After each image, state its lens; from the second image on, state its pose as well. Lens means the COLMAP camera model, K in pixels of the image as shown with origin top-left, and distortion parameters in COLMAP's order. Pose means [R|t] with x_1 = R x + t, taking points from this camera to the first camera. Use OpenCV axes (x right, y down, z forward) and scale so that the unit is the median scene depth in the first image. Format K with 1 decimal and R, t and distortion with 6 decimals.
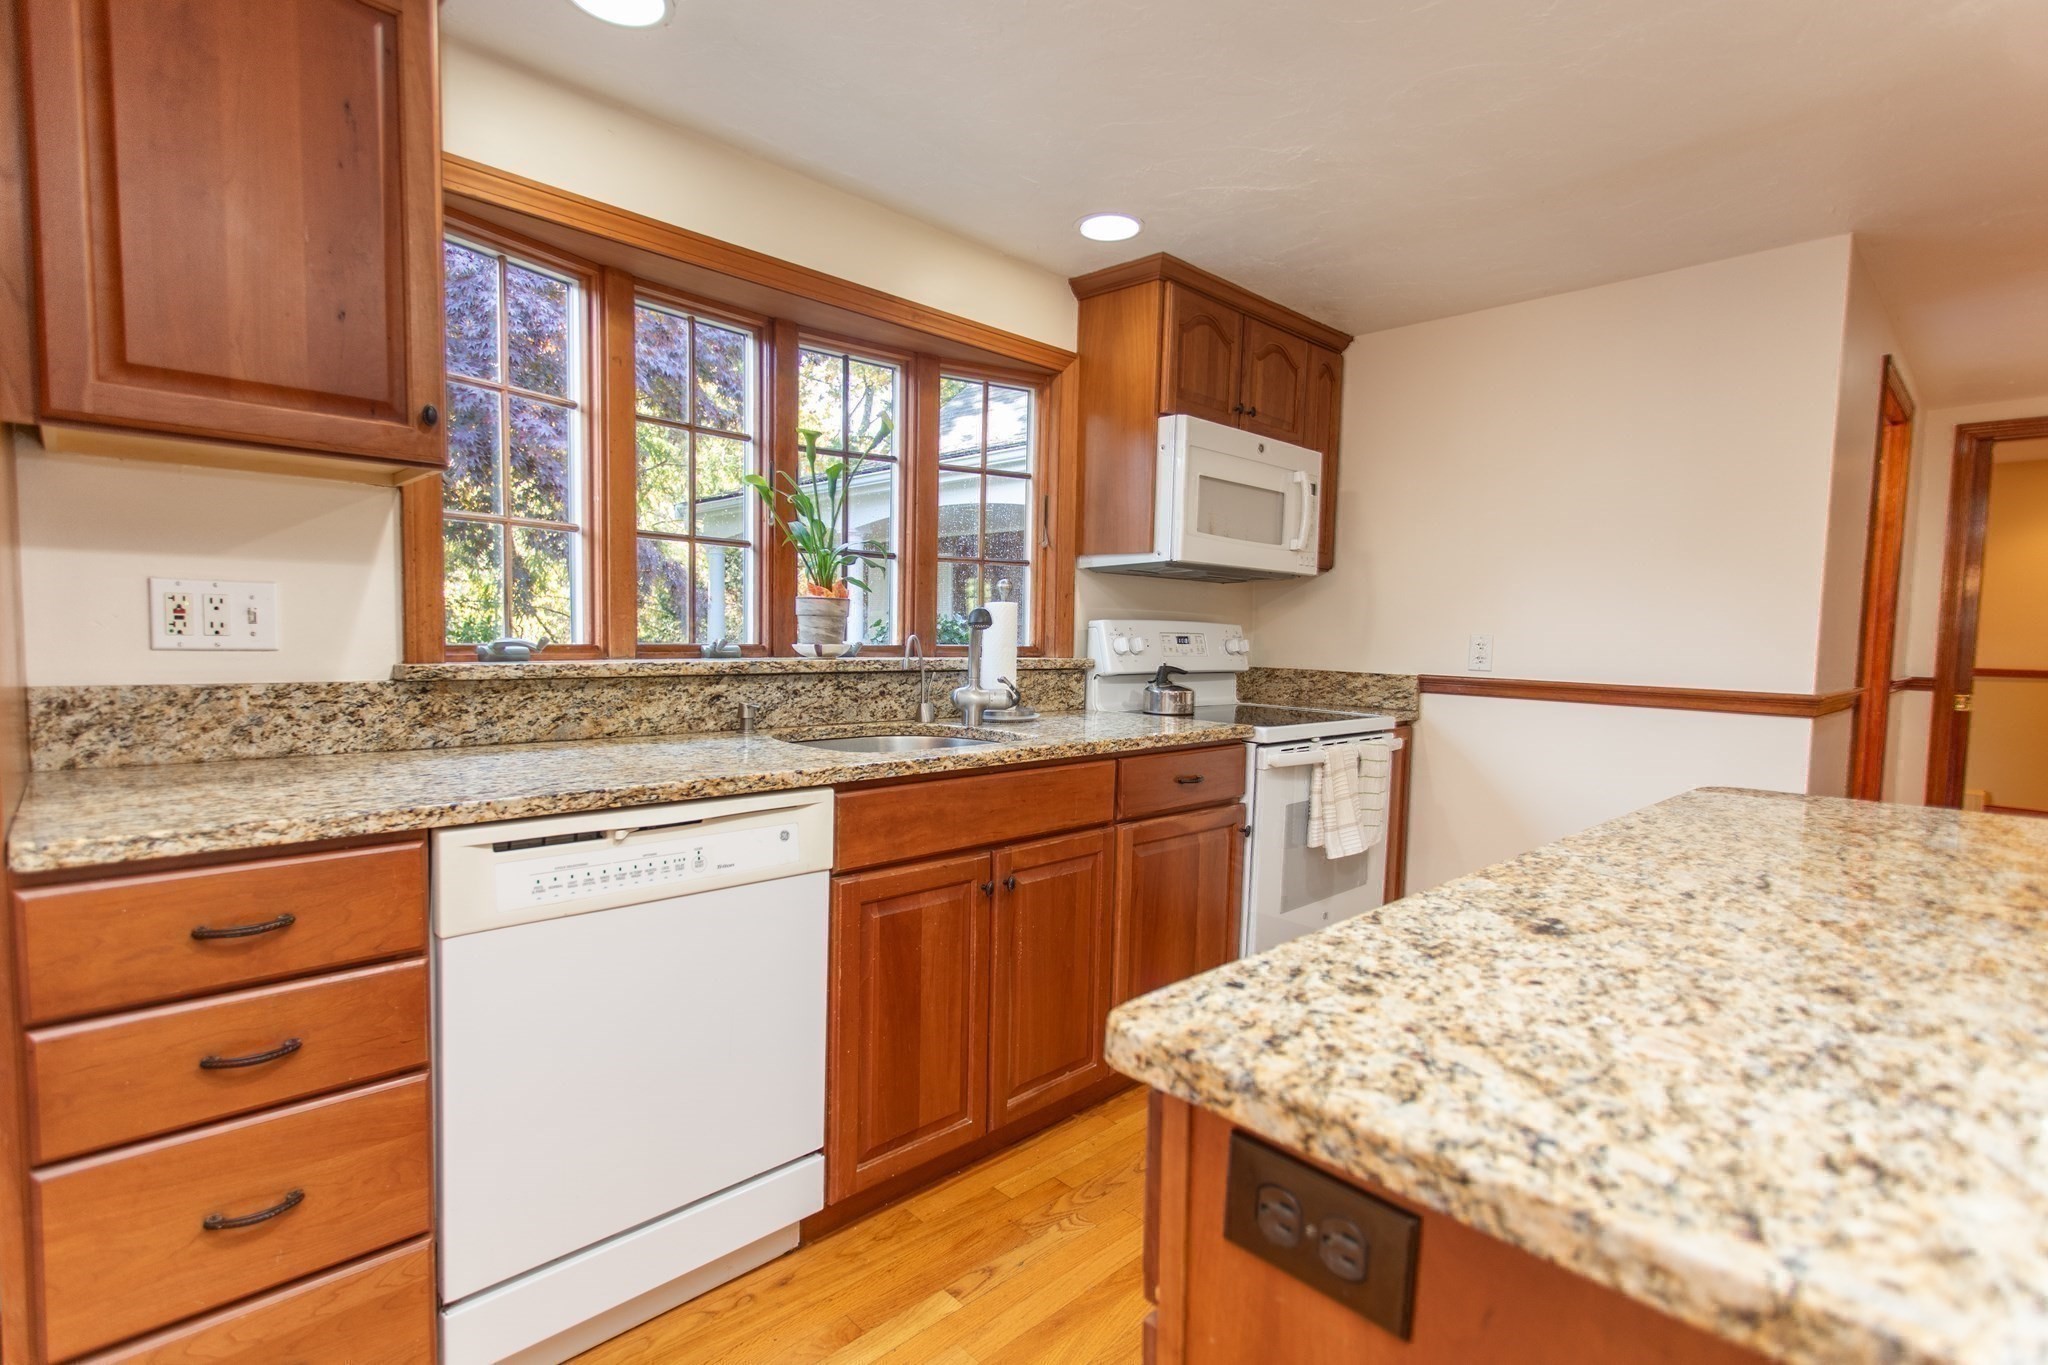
lens RADIAL K [[973.4, 0, 1016.2], [0, 973.4, 693.2], [0, 0, 1]] dist [0.005470, 0.000439]
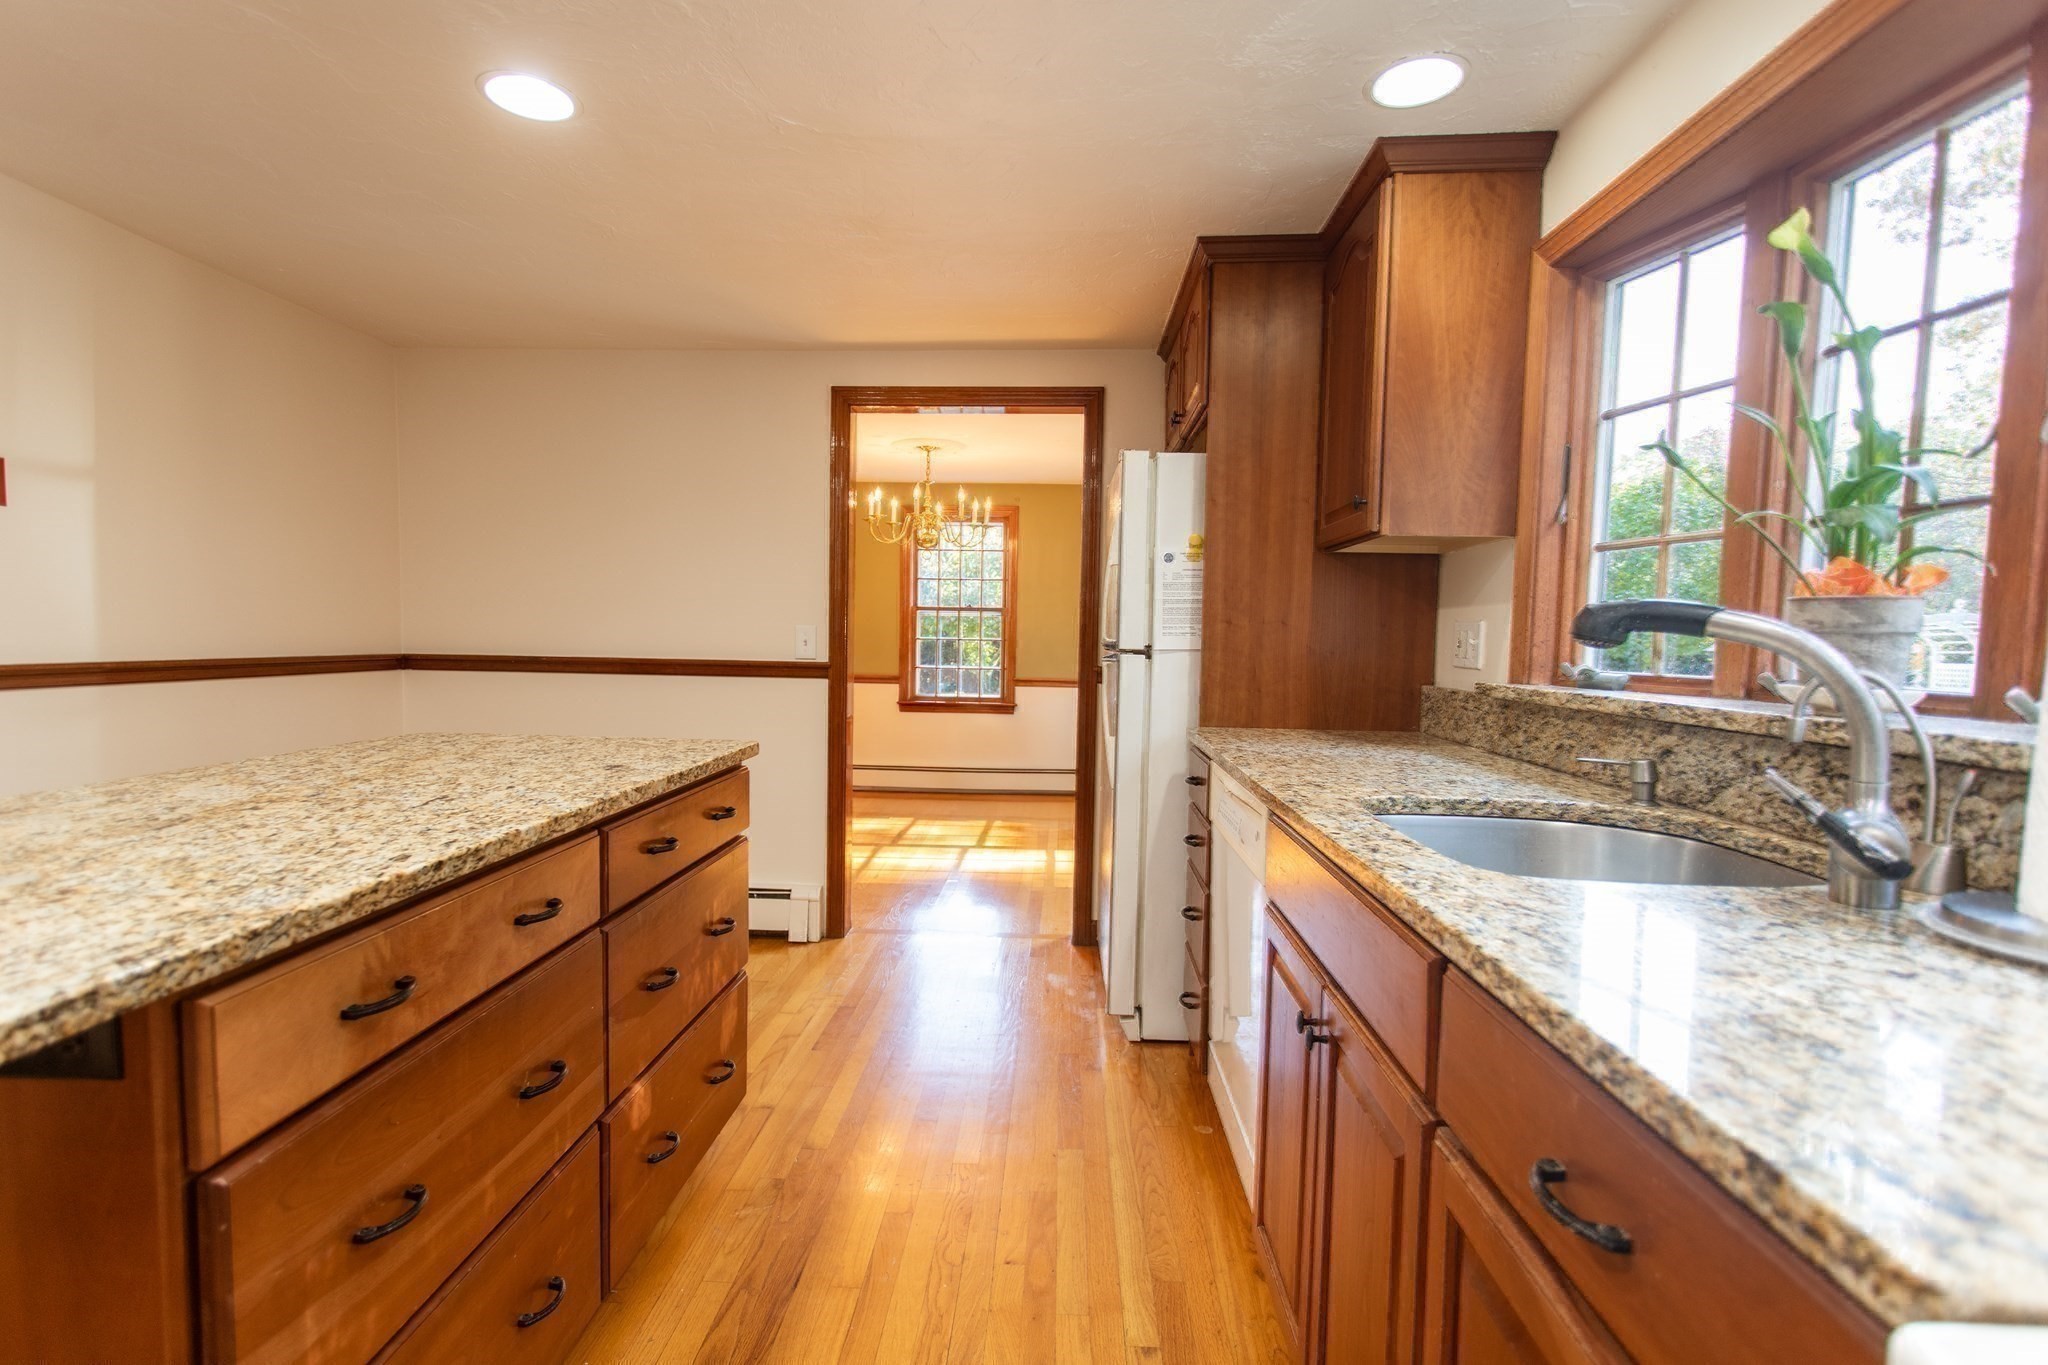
lens RADIAL K [[973.4, 0, 1027.9], [0, 973.4, 692.7], [0, 0, 1]] dist [0.005470, 0.000439]
pose [[-0.721422, 0.008254, -0.692447, 0.528172], [-0.077655, 0.992658, 0.092738, -0.069840], [0.688128, 0.120675, -0.715484, 1.211509]]
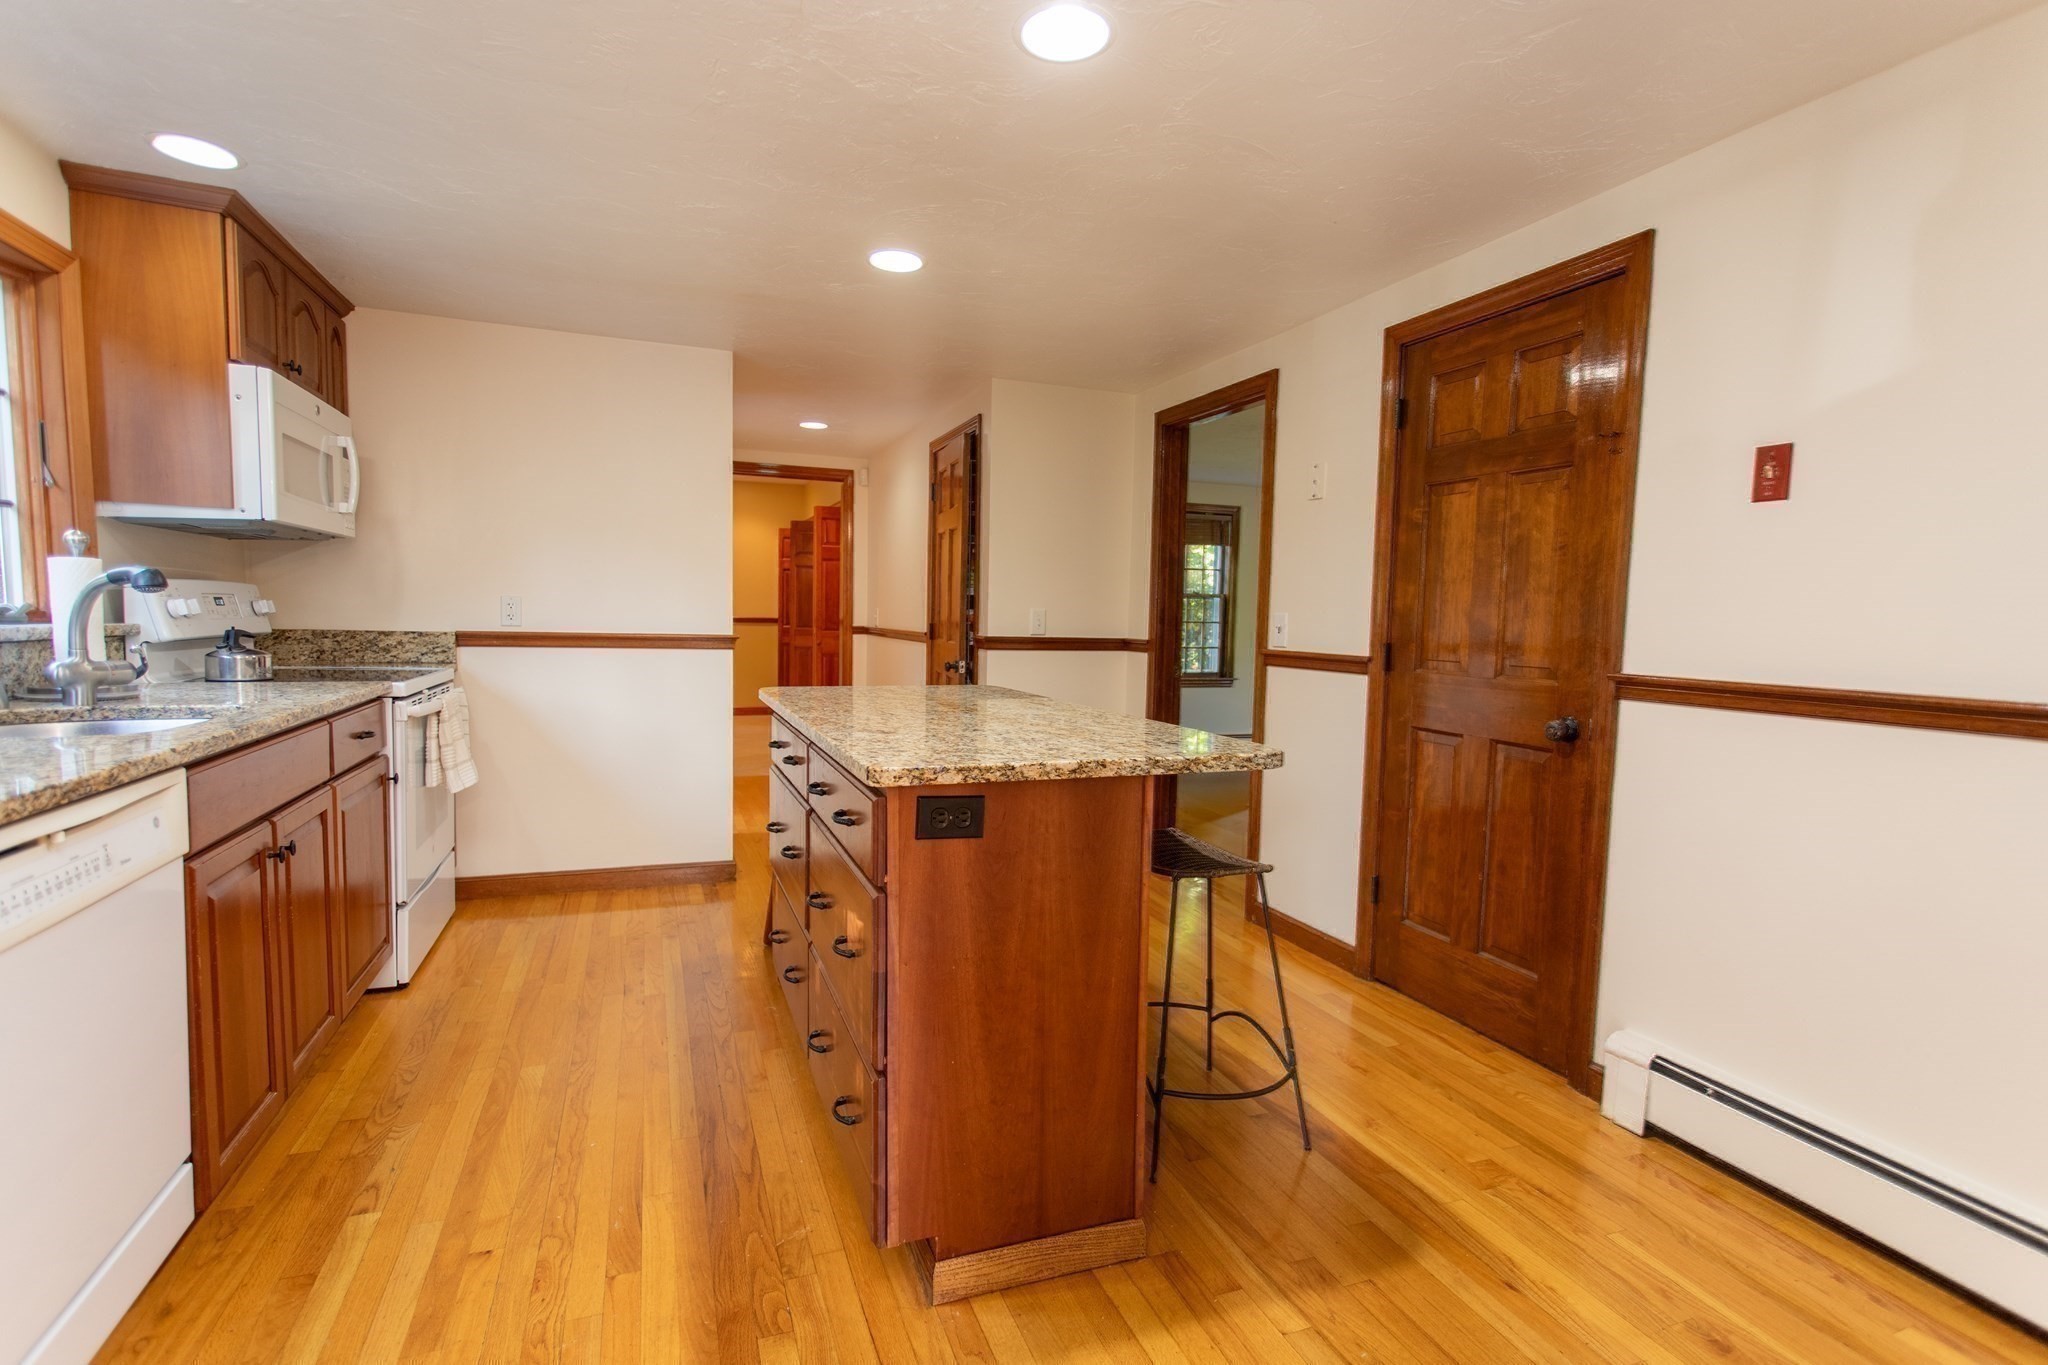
lens RADIAL K [[973.4, 0, 1014.3], [0, 973.4, 694.7], [0, 0, 1]] dist [0.005470, 0.000439]
pose [[0.397719, -0.089544, 0.913127, -0.571399], [0.045767, 0.995923, 0.077729, -0.005755], [-0.916365, 0.010877, 0.400196, -0.081745]]
